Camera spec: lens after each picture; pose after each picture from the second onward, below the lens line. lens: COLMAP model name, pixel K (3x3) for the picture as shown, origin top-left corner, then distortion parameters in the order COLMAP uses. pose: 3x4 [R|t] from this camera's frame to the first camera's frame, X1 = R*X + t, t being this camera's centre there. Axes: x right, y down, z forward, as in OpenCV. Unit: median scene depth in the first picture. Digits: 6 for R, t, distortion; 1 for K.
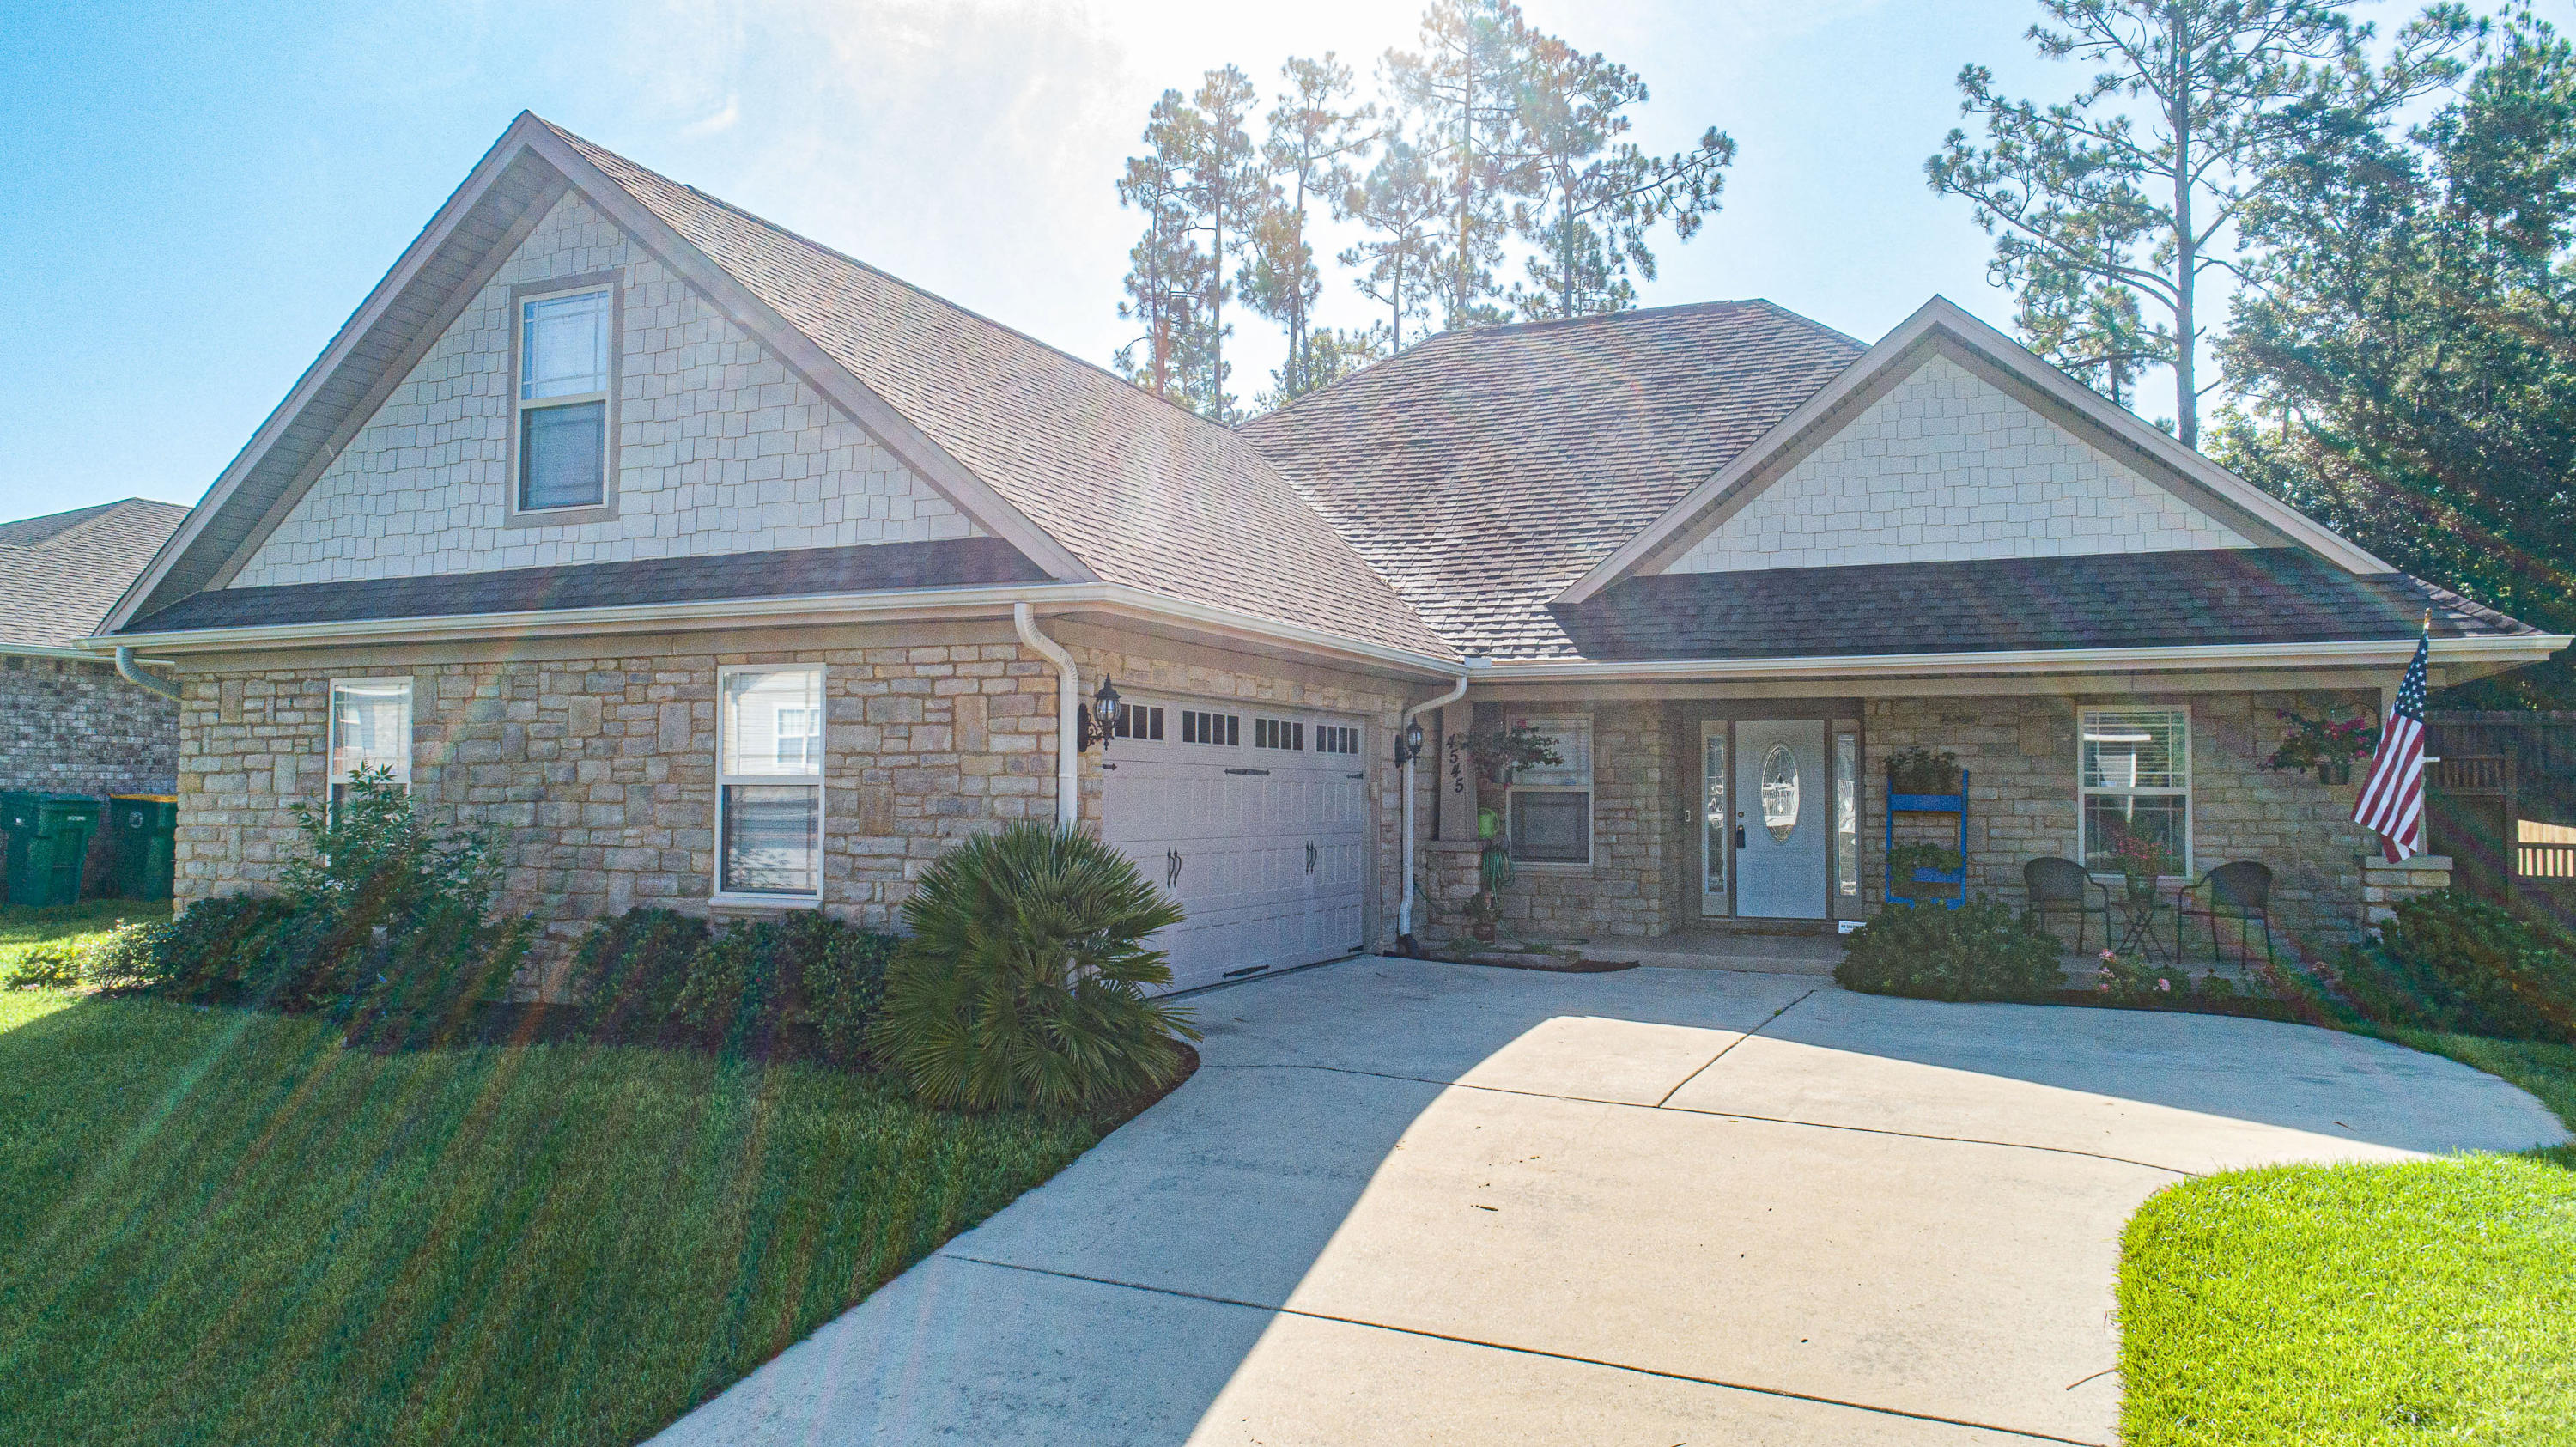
lens RADIAL K [[1733.7, 0, 1288.0], [0, 1733.7, 723.5], [0, 0, 1]] dist [-0.007266, 0.005263]
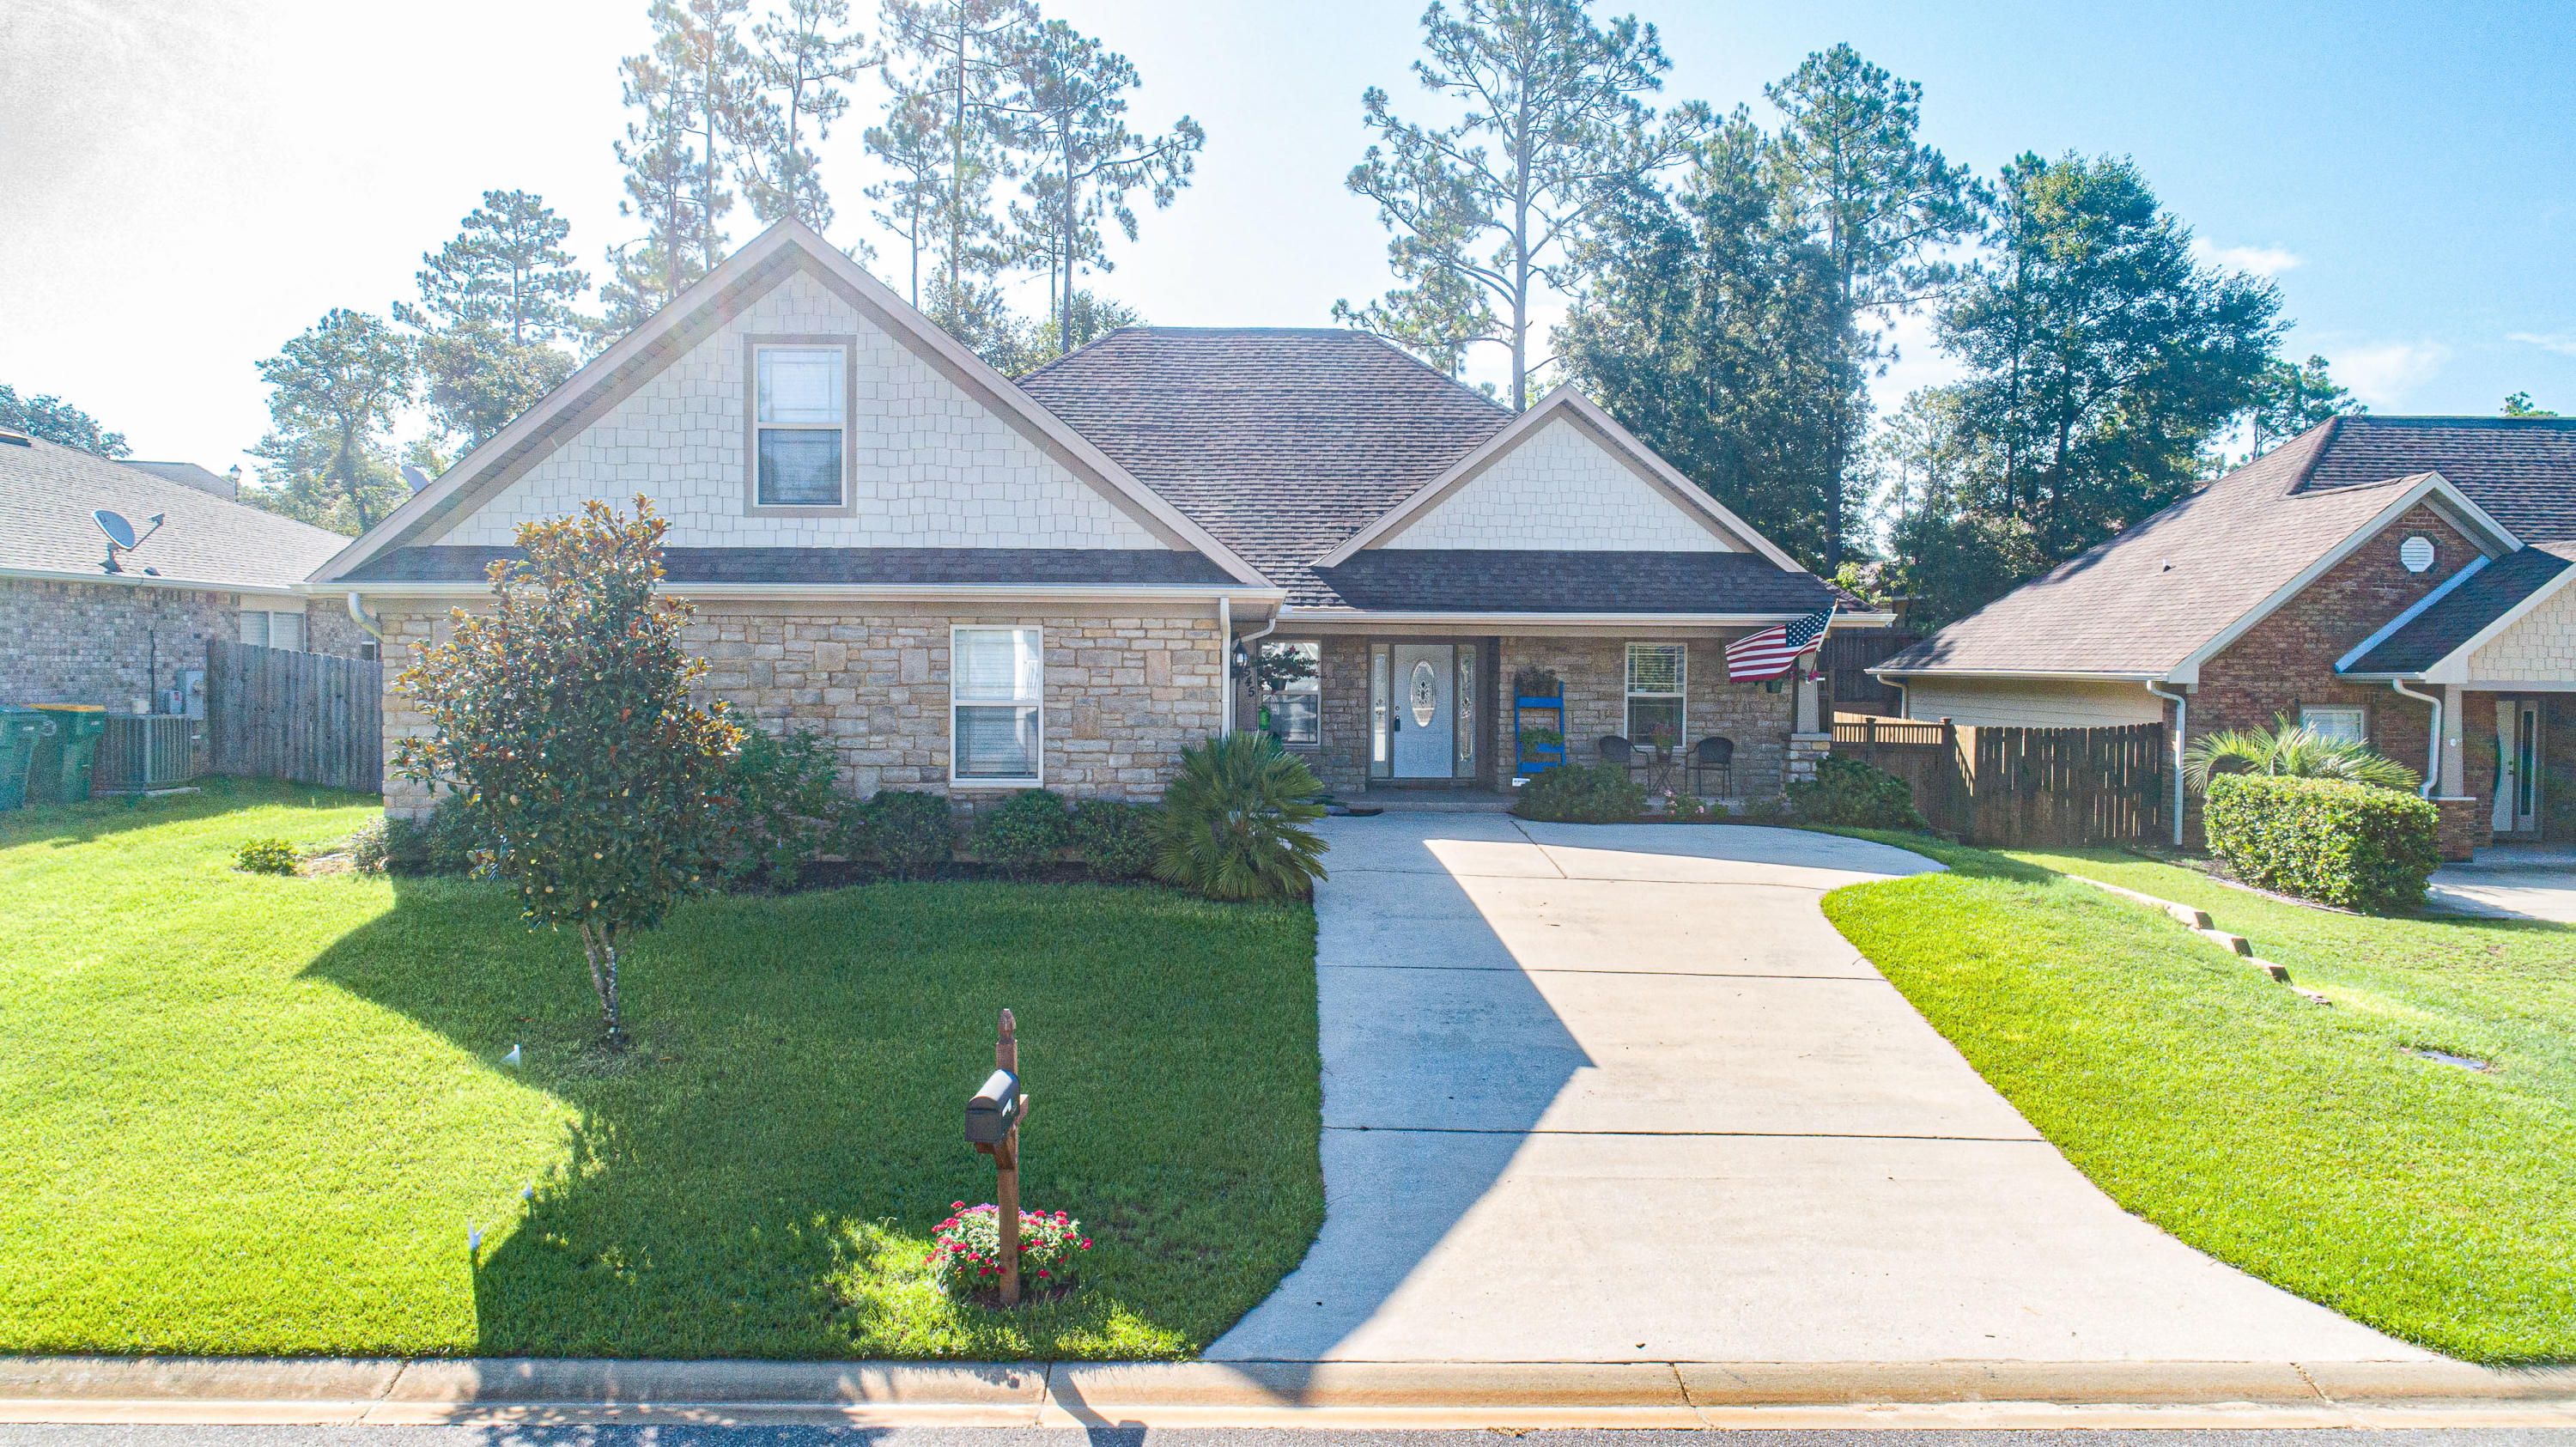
lens RADIAL K [[1733.7, 0, 1288.0], [0, 1733.7, 723.5], [0, 0, 1]] dist [-0.007266, 0.005263]
pose [[0.906307, -0.013902, 0.422391, -0.505550], [-0.018366, 0.997219, 0.072227, -0.044654], [-0.422220, -0.073218, 0.903532, -0.327924]]
